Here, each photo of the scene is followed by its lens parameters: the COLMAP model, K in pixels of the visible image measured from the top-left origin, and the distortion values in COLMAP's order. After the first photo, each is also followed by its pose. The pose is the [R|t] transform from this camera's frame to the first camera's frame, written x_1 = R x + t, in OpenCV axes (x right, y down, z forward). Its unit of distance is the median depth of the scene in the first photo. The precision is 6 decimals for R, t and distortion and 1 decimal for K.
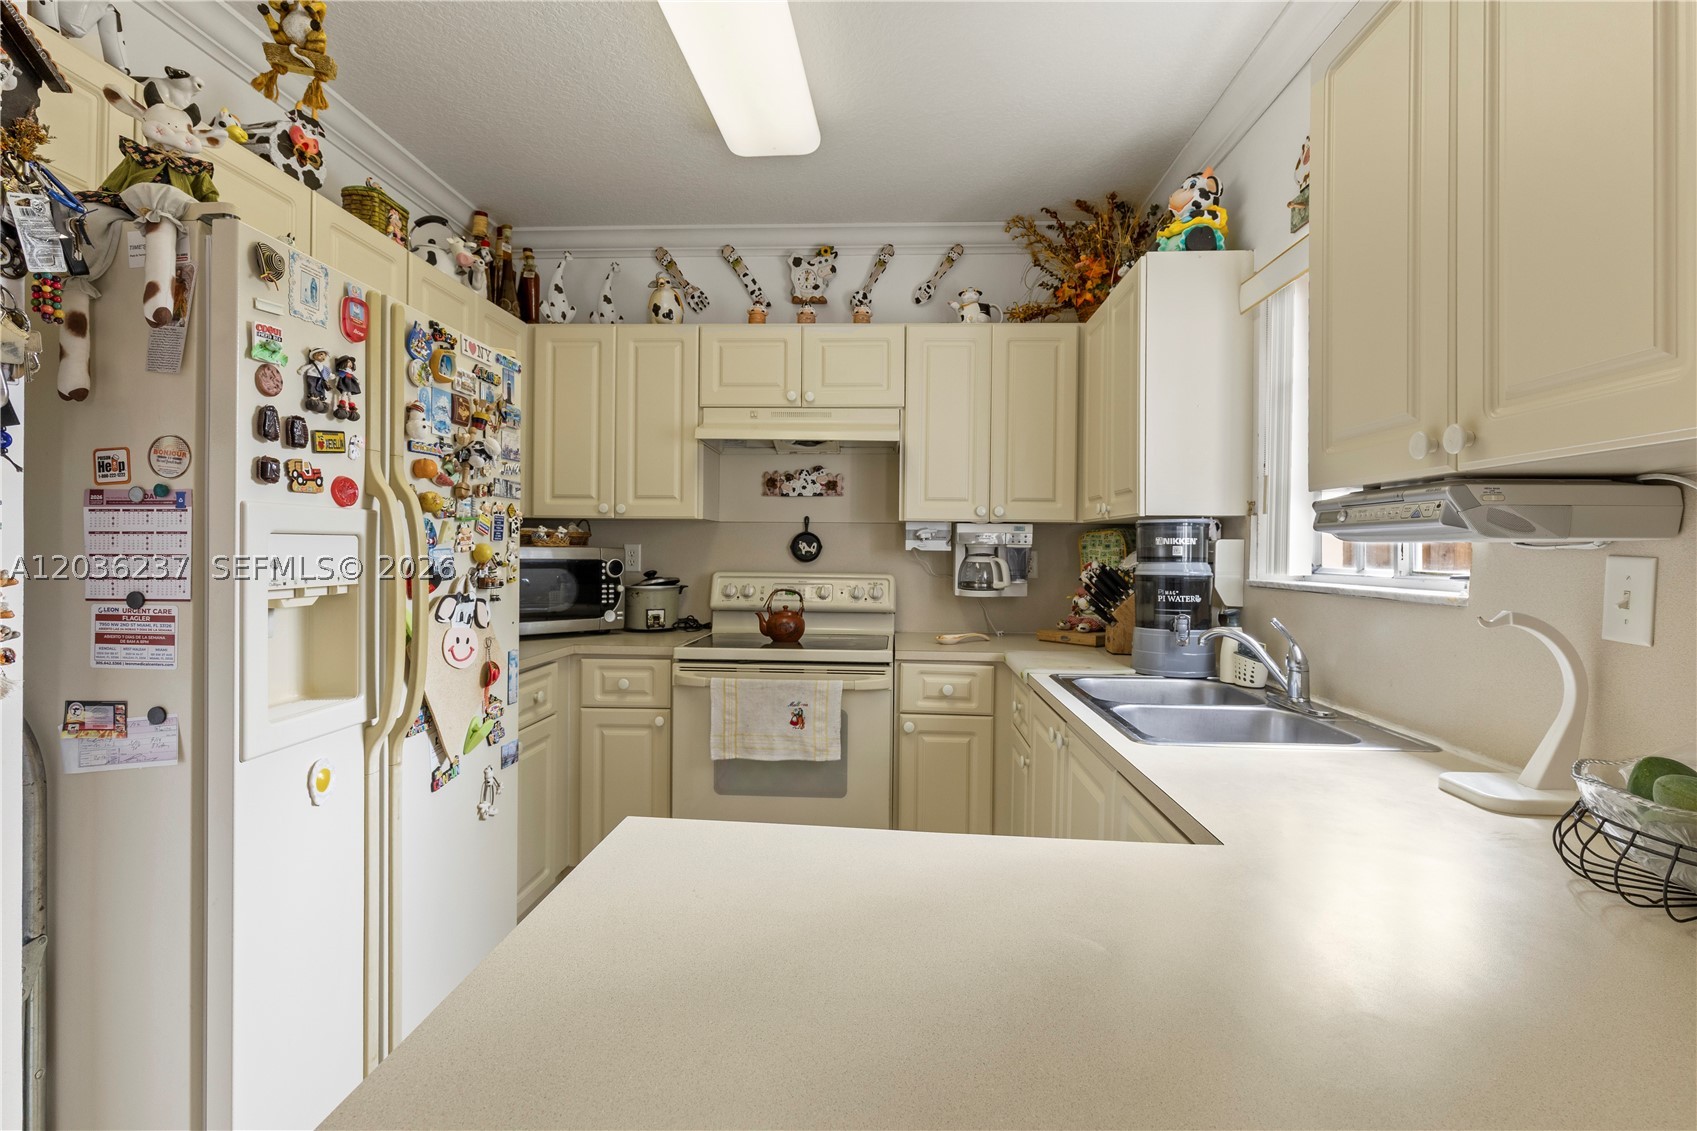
lens RADIAL K [[781.6, 0, 836.6], [0, 781.6, 555.0], [0, 0, 1]] dist [0.003484, -0.002568]
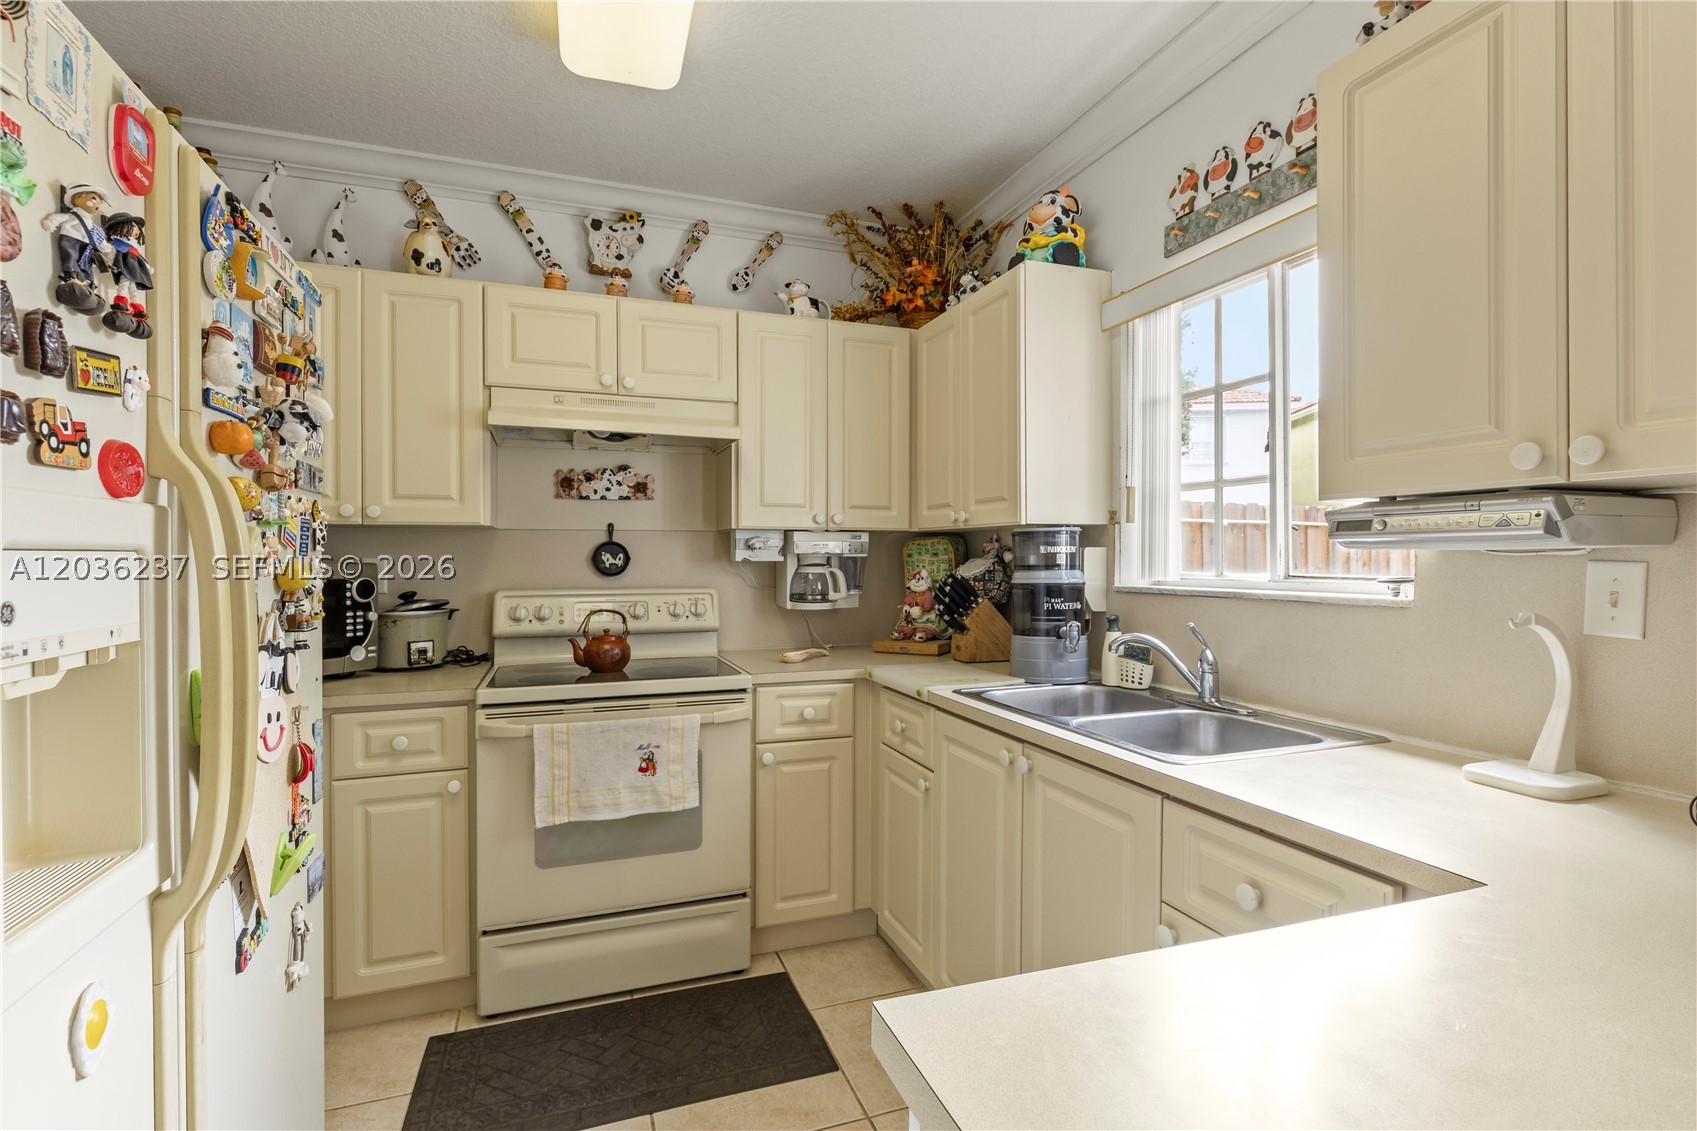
lens RADIAL K [[781.6, 0, 854.4], [0, 781.6, 564.2], [0, 0, 1]] dist [0.003484, -0.002568]
pose [[0.923068, -0.014579, 0.384361, -0.182600], [0.014188, 0.999892, 0.003853, -0.005625], [-0.384376, 0.001897, 0.923175, 0.154706]]
